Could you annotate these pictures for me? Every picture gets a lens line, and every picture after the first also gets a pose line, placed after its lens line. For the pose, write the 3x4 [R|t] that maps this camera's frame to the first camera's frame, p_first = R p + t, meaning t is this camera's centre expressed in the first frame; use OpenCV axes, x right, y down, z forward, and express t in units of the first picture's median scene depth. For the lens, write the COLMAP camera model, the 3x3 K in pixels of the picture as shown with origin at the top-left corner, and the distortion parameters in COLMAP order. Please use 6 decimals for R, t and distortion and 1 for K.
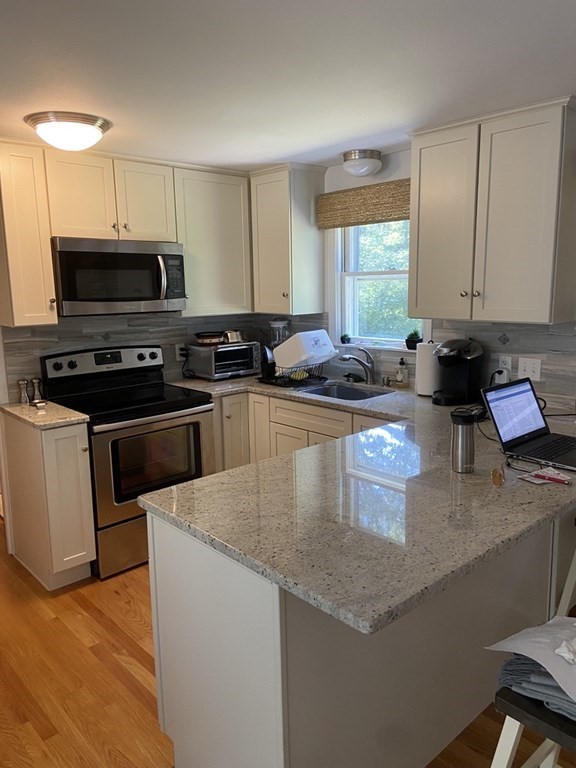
lens RADIAL K [[578.3, 0, 288.2], [0, 578.3, 383.2], [0, 0, 1]] dist [0.054955, -0.086312]
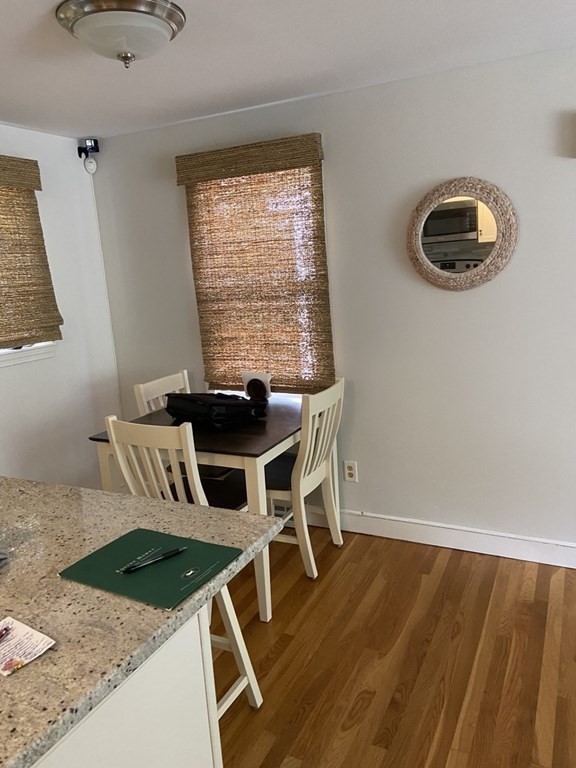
lens RADIAL K [[578.3, 0, 290.2], [0, 578.3, 376.7], [0, 0, 1]] dist [0.054955, -0.086312]
pose [[-0.381423, -0.132005, 0.914927, -0.710951], [0.223974, 0.947064, 0.230014, -0.114316], [-0.896857, 0.292652, -0.331666, 0.964391]]
